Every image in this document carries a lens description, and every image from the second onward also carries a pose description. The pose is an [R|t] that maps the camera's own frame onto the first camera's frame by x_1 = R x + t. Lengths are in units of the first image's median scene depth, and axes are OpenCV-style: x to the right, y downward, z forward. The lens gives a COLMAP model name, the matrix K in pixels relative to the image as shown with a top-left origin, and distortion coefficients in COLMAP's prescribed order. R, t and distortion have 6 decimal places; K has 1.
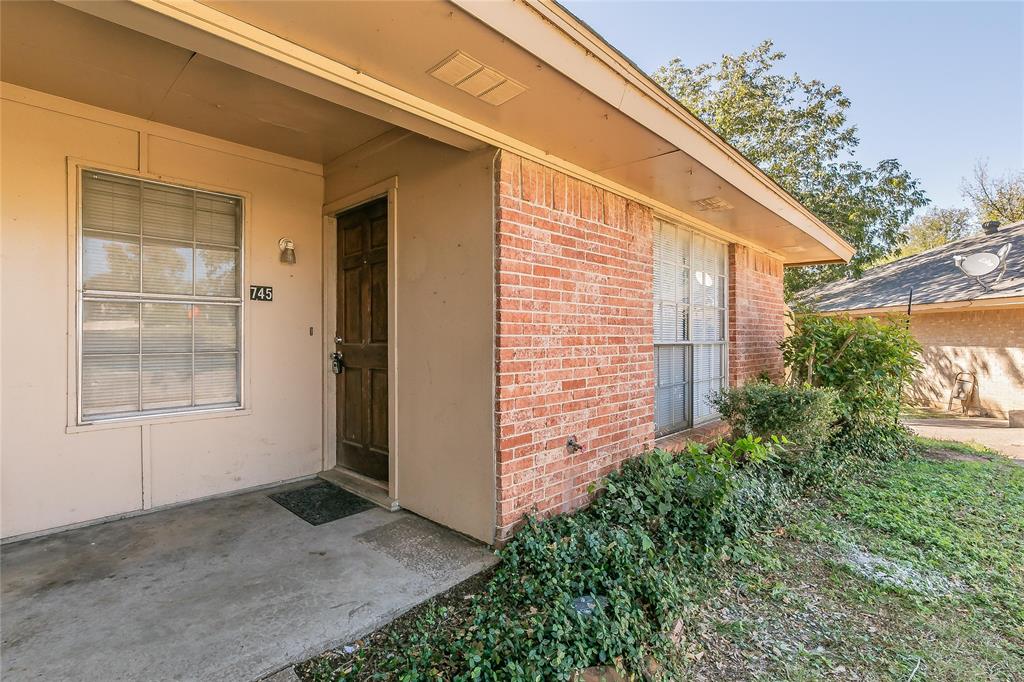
lens RADIAL K [[471.6, 0, 511.3], [0, 471.6, 341.4], [0, 0, 1]] dist [0.000535, 0.000003]
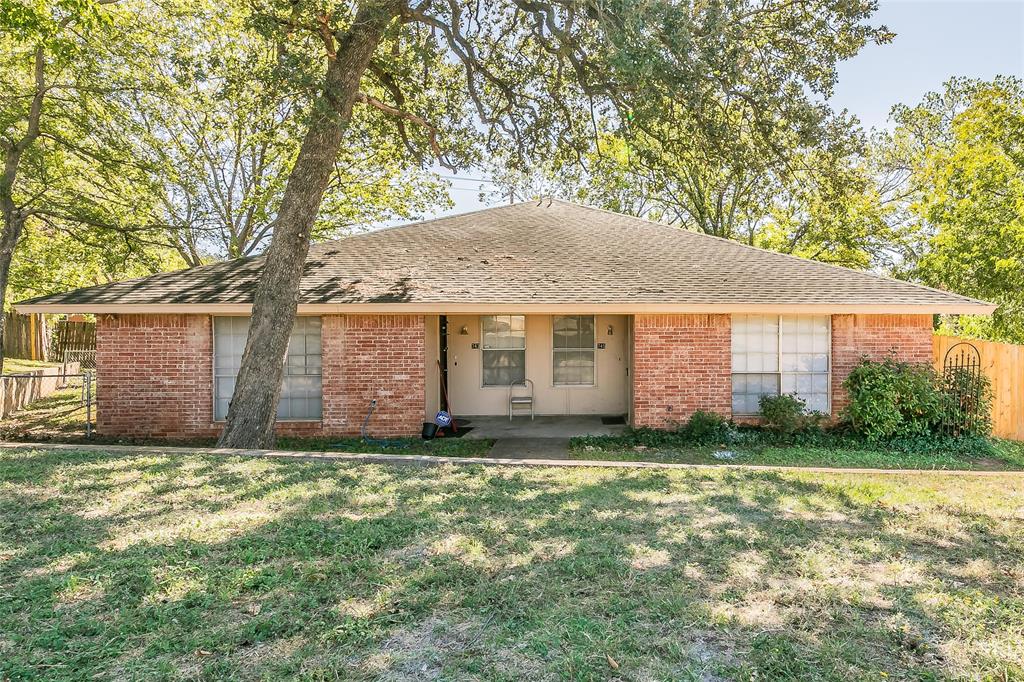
lens RADIAL K [[446.6, 0, 513.0], [0, 446.6, 340.7], [0, 0, 1]] dist [-0.002598, 0.001689]
pose [[0.618533, -0.000910, -0.785758, 1.618280], [0.010462, 0.999920, 0.007078, -0.212166], [0.785689, -0.012599, 0.618494, -1.374117]]
